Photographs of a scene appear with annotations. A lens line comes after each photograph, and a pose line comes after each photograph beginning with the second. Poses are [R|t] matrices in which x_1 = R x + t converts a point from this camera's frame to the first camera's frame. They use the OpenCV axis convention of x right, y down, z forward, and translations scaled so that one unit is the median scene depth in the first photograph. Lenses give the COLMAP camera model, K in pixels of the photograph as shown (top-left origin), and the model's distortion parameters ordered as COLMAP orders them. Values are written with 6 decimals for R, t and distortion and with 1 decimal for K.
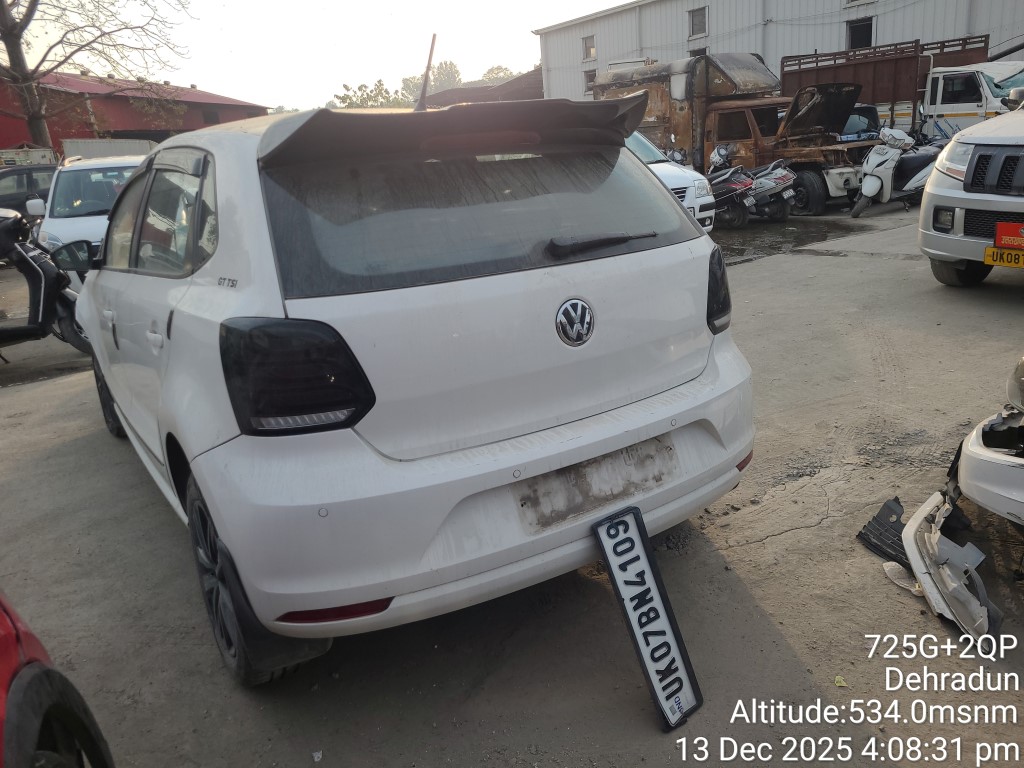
lens RADIAL K [[795.7, 0, 512.0], [0, 795.7, 384.0], [0, 0, 1]] dist [0.035099, -0.001970]
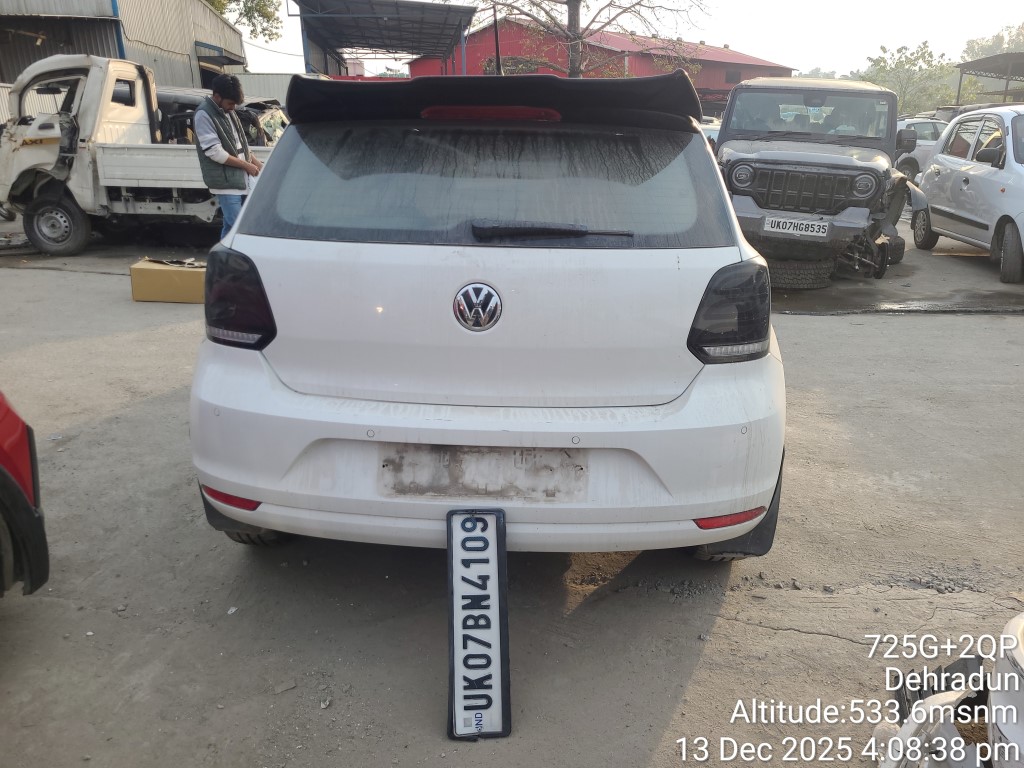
lens RADIAL K [[797.5, 0, 528.1], [0, 797.5, 373.4], [0, 0, 1]] dist [0.034412, -0.010909]
pose [[0.793068, 0.253566, -0.553847, 0.675275], [-0.235355, 0.966185, 0.105334, -0.113634], [0.561828, 0.046814, 0.825929, 0.224080]]
